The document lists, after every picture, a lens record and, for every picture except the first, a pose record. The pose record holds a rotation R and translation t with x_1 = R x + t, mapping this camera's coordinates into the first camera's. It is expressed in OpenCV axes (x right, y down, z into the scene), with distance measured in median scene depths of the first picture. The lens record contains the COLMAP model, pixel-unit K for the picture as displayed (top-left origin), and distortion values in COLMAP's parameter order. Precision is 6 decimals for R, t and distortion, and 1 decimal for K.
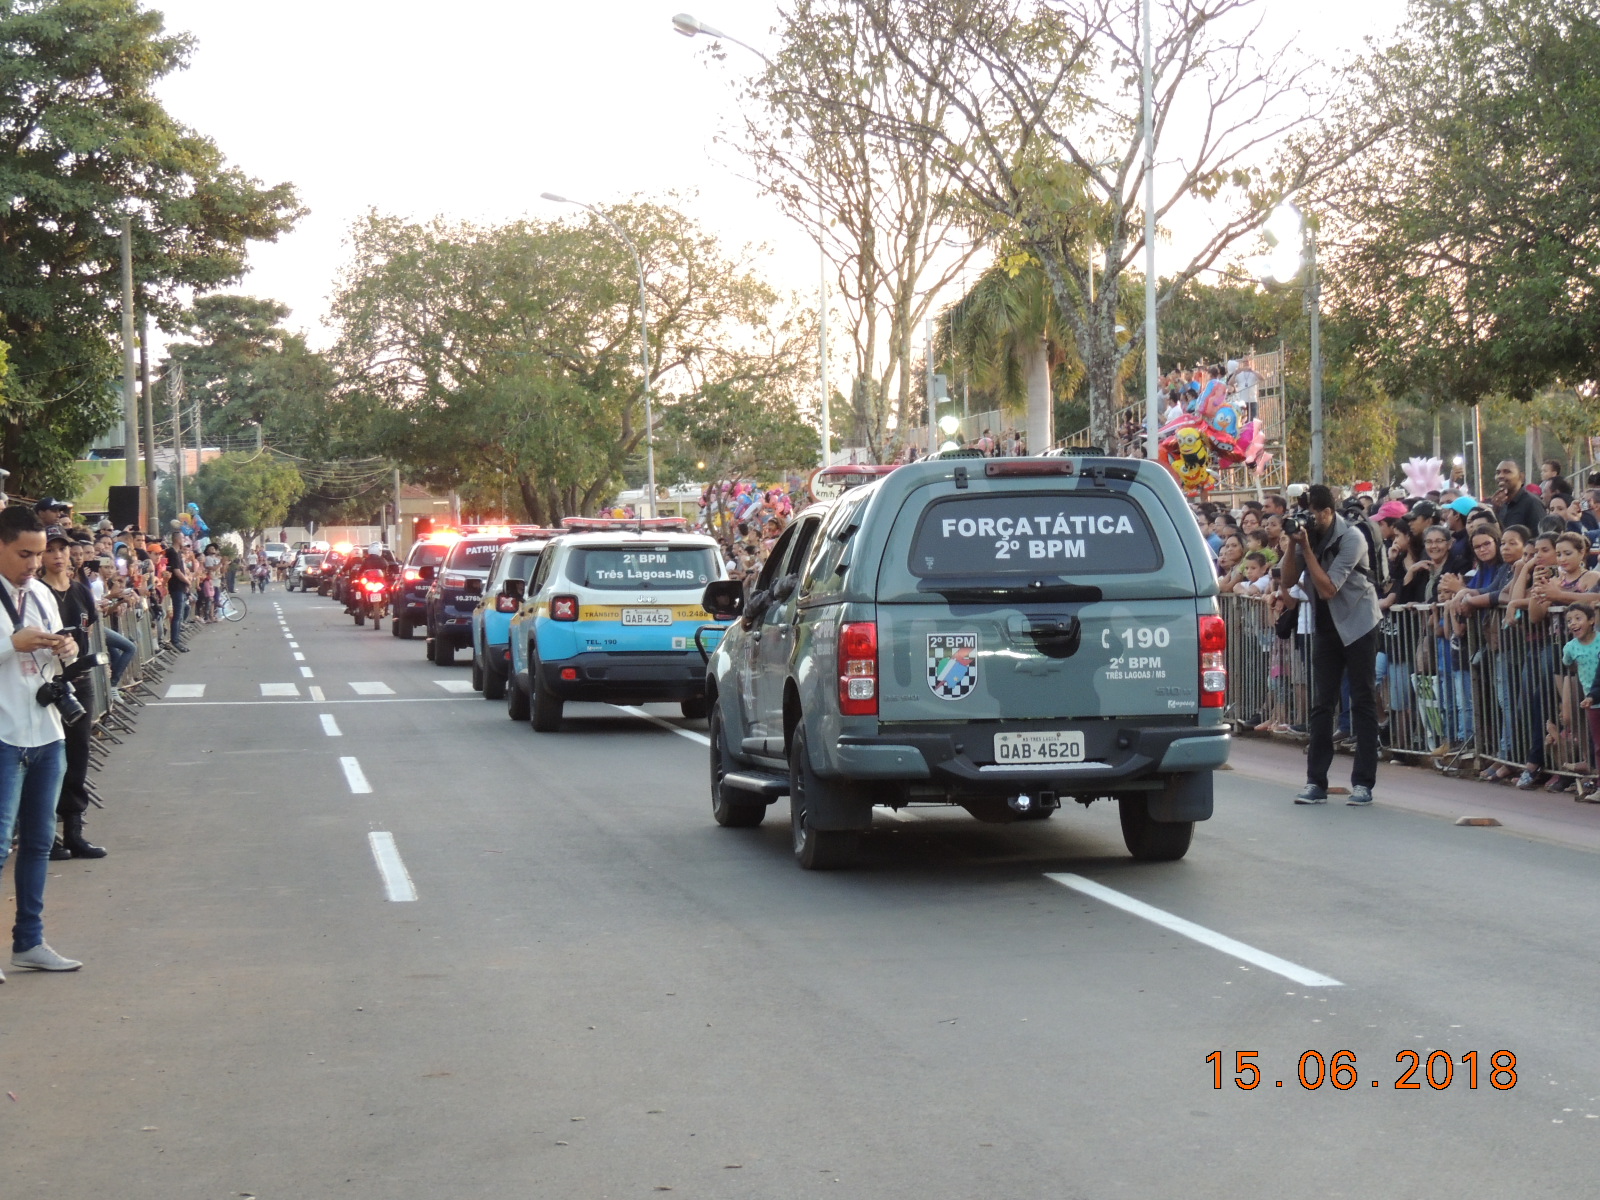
lens RADIAL K [[4198.1, 0, 799.8], [0, 4198.1, 599.2], [0, 0, 1]] dist [-0.062125, 0.000000]
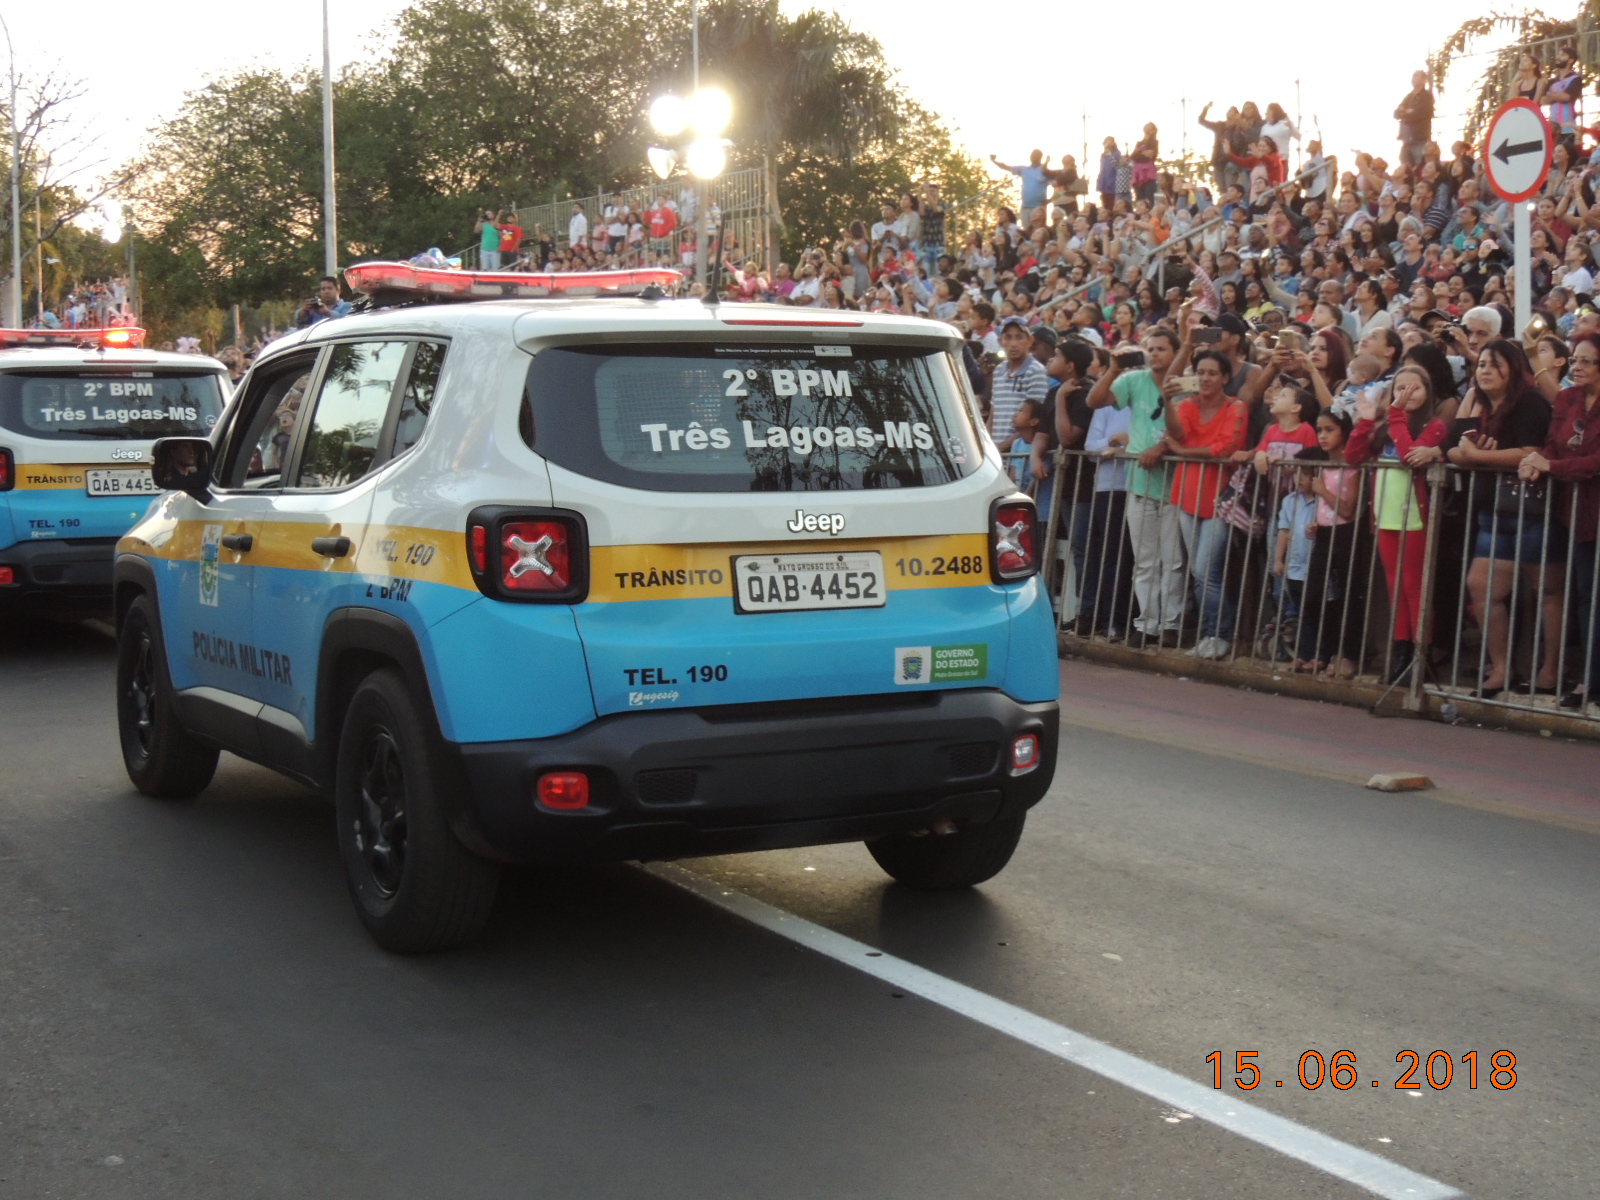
lens RADIAL K [[2301.7, 0, 802.1], [0, 2301.7, 600.3], [0, 0, 1]] dist [-0.000058, 0.000000]
pose [[0.924951, -0.021241, 0.379493, -0.077138], [-0.008095, 0.997110, 0.075541, -0.005235], [-0.380001, -0.072944, 0.922106, 0.667651]]
